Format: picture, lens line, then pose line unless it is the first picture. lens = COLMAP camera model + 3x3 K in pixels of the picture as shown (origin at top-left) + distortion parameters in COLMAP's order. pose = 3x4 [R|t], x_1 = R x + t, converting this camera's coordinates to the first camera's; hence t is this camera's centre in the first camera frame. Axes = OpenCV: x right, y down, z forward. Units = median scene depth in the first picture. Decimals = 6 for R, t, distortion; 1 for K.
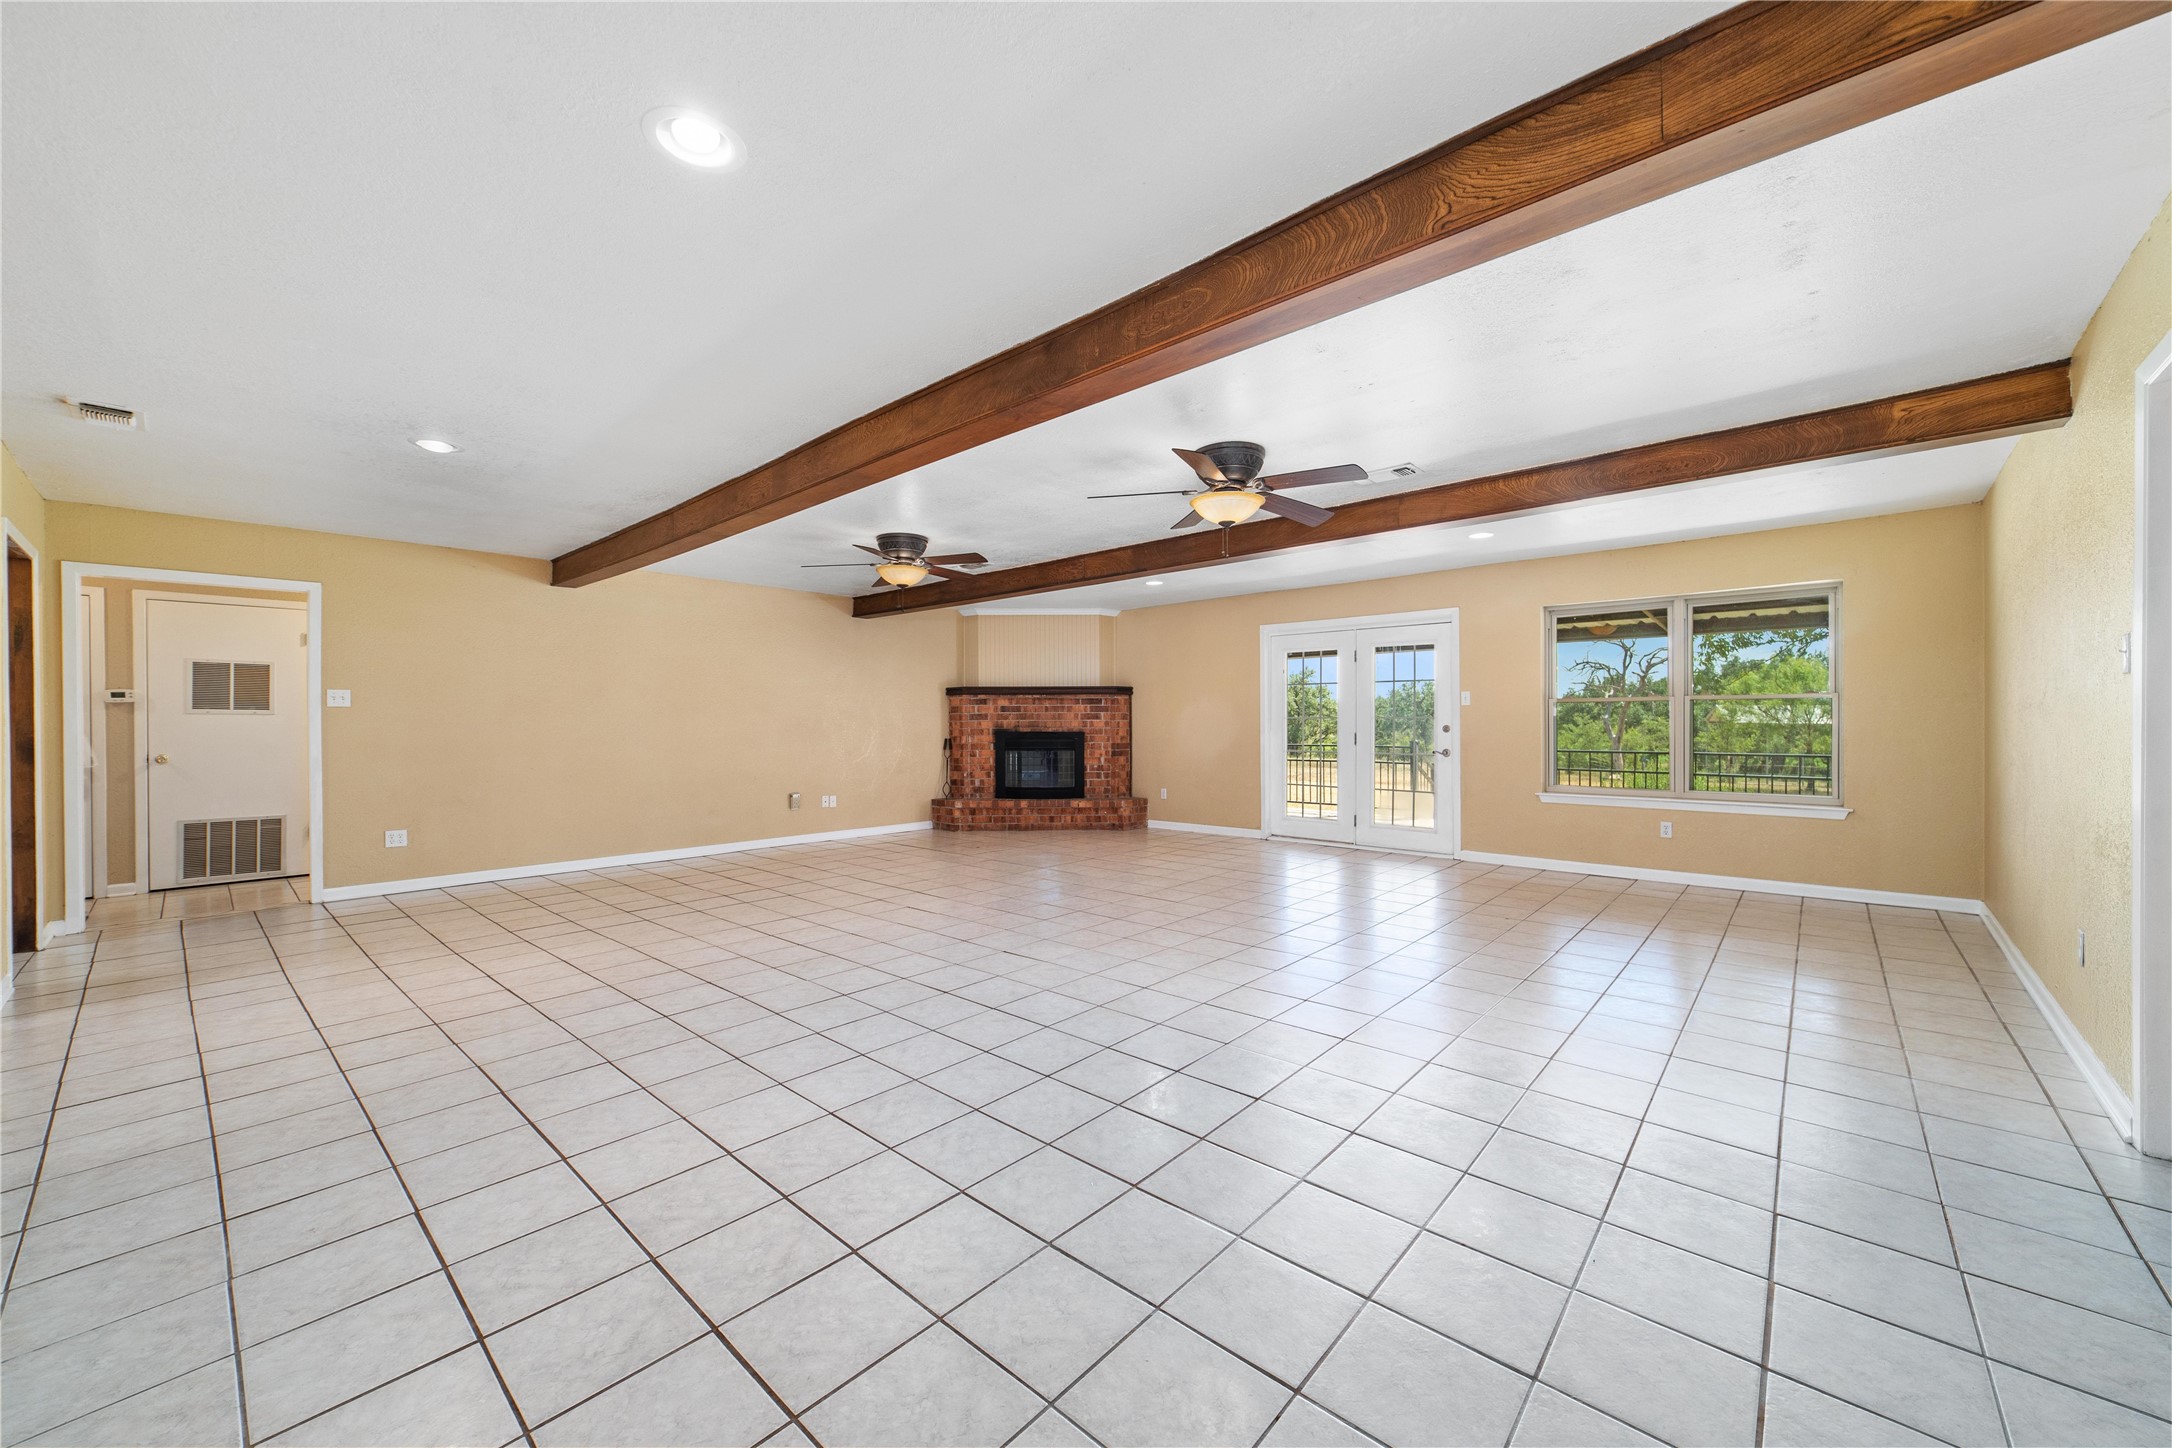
lens RADIAL K [[817.6, 0, 1088.6], [0, 817.6, 727.6], [0, 0, 1]] dist [-0.001507, -0.000089]
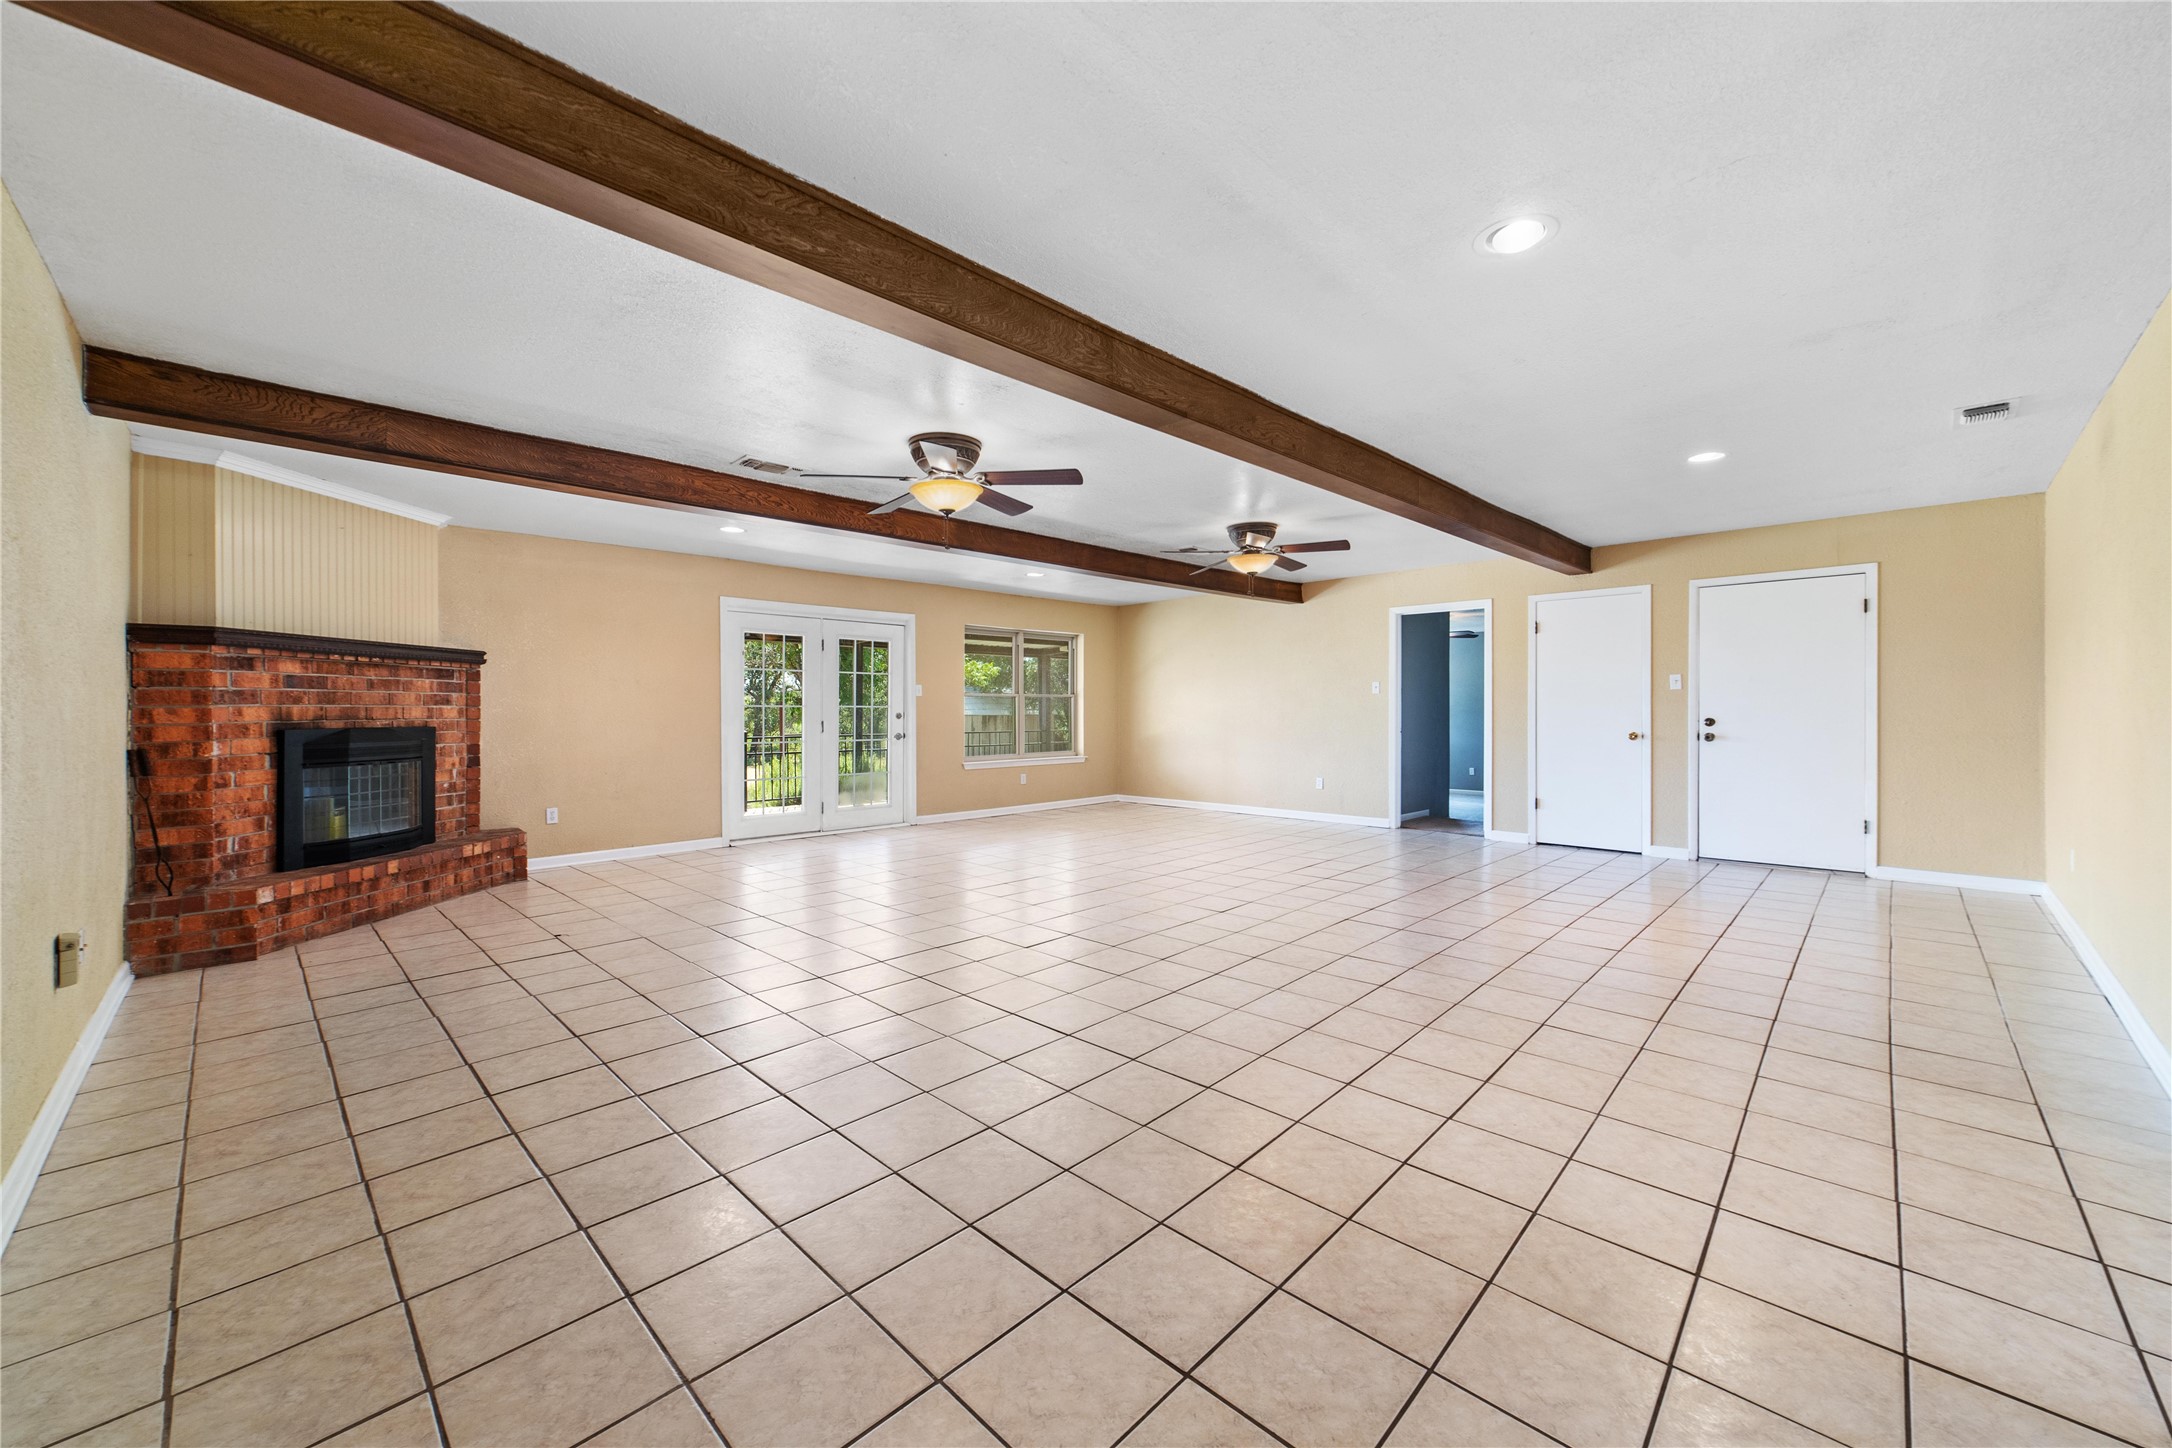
lens RADIAL K [[831.0, 0, 1095.1], [0, 831.0, 715.9], [0, 0, 1]] dist [-0.000806, 0.000127]
pose [[0.039492, -0.004324, 0.999211, -0.567464], [0.008903, 0.999952, 0.003976, -0.000522], [-0.999180, 0.008739, 0.039529, 0.514442]]
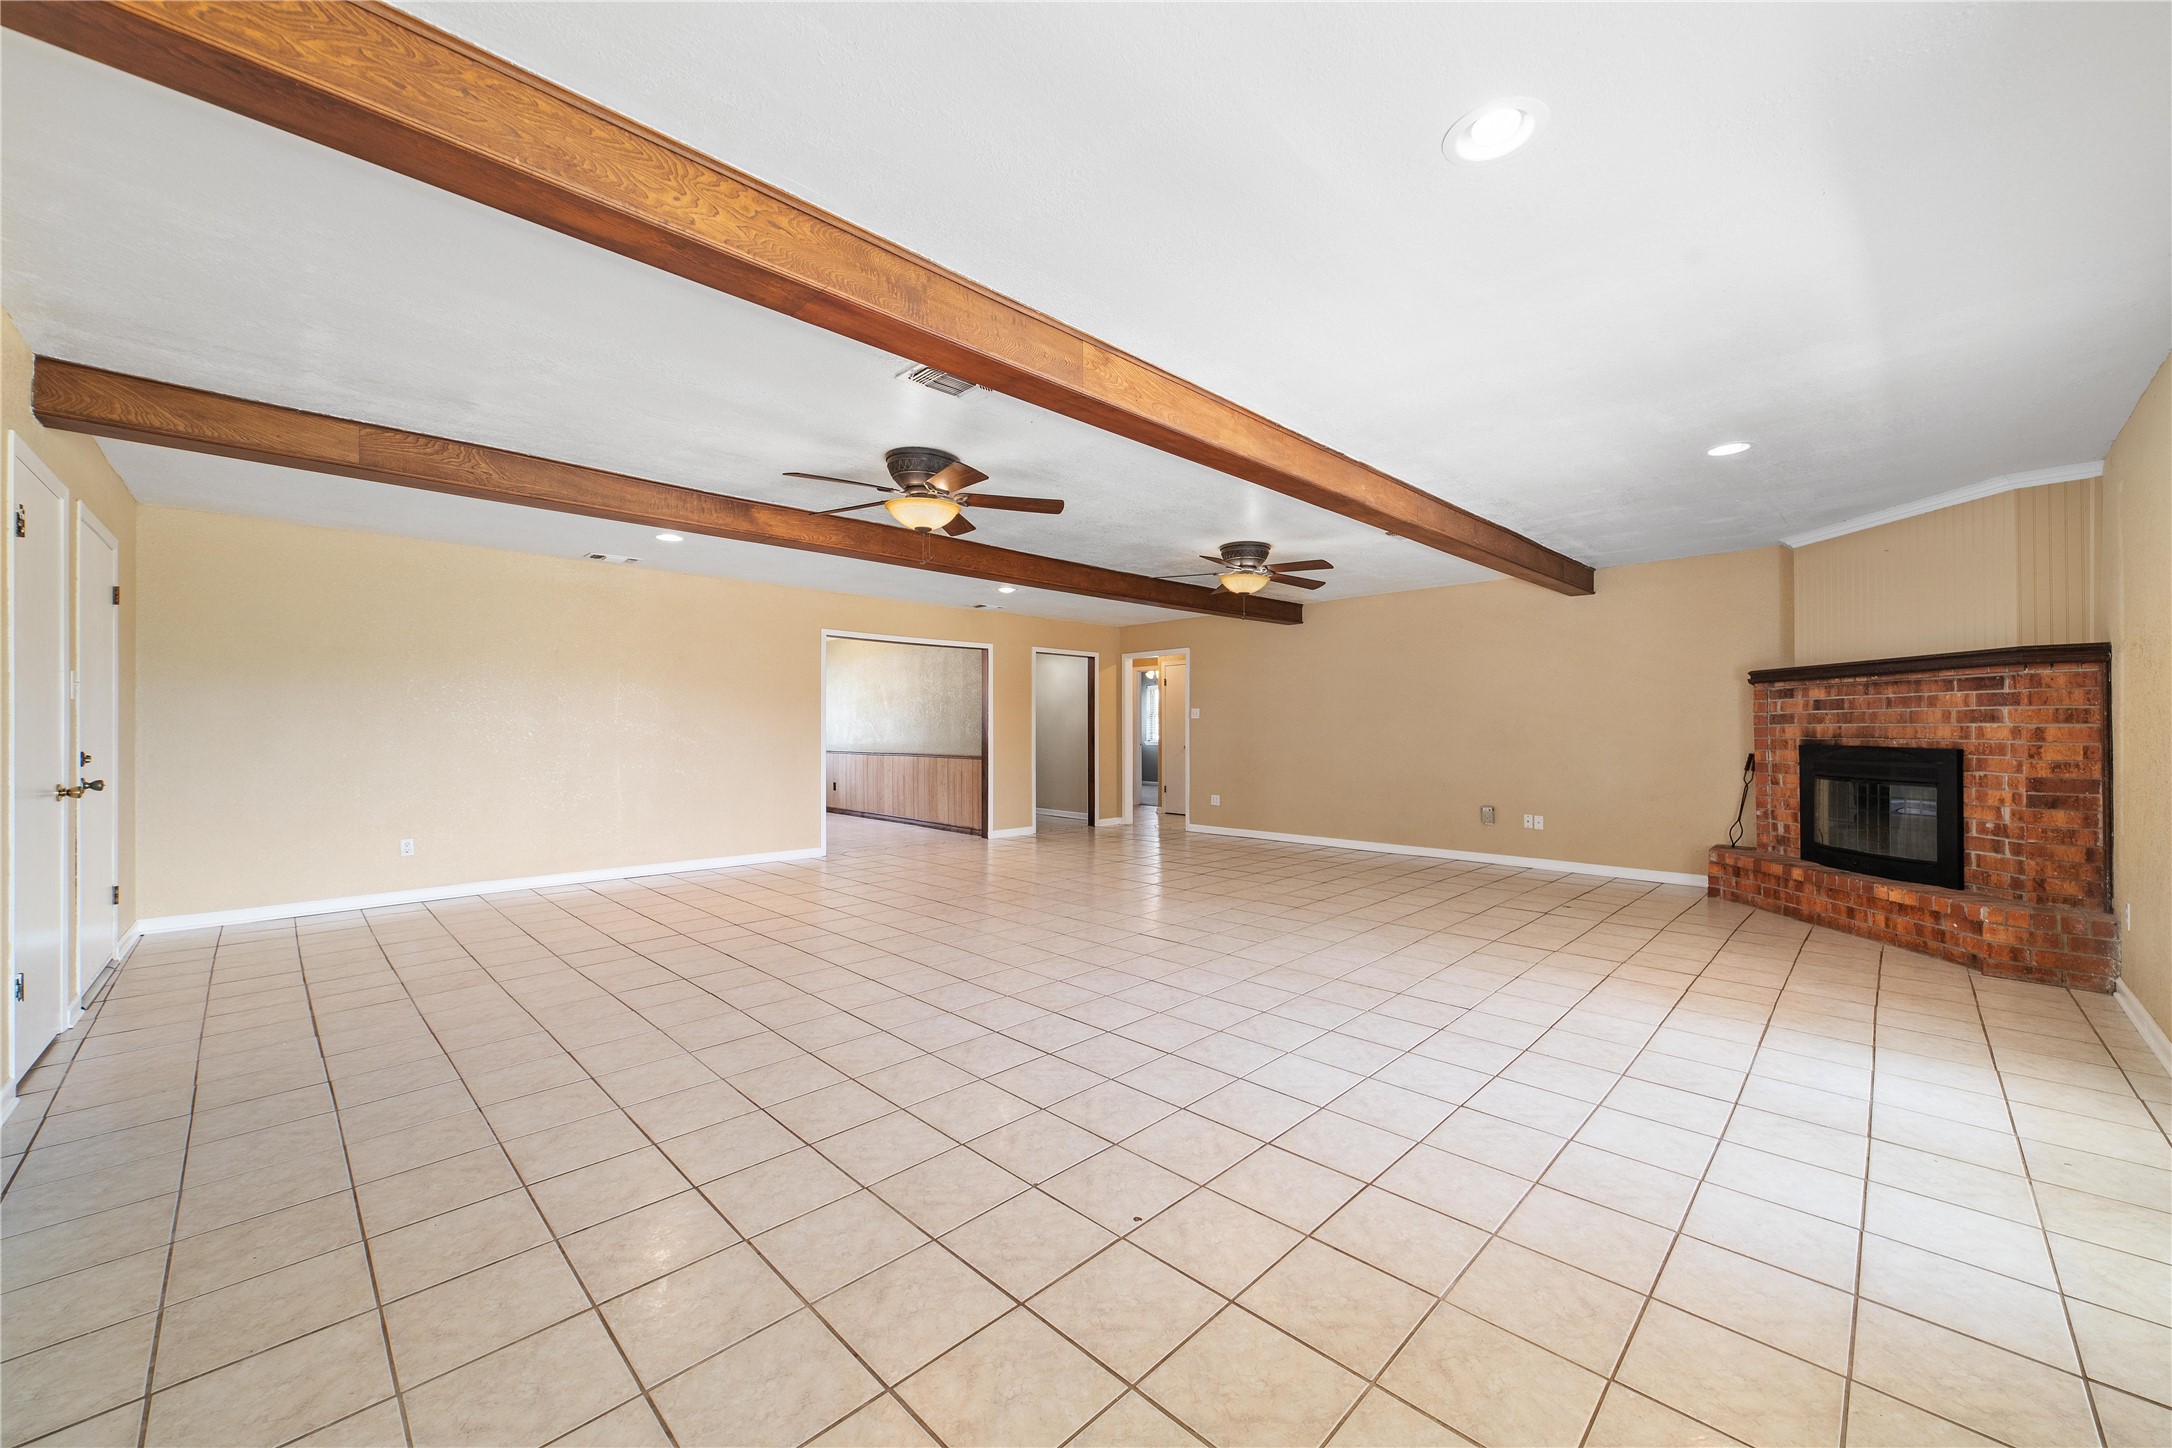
lens RADIAL K [[817.6, 0, 1088.6], [0, 817.6, 727.6], [0, 0, 1]] dist [-0.001507, -0.000089]
pose [[-0.057286, 0.002946, -0.998353, 0.492890], [-0.001022, 0.999995, 0.003010, -0.008152], [0.998357, 0.001193, -0.057282, 0.525755]]
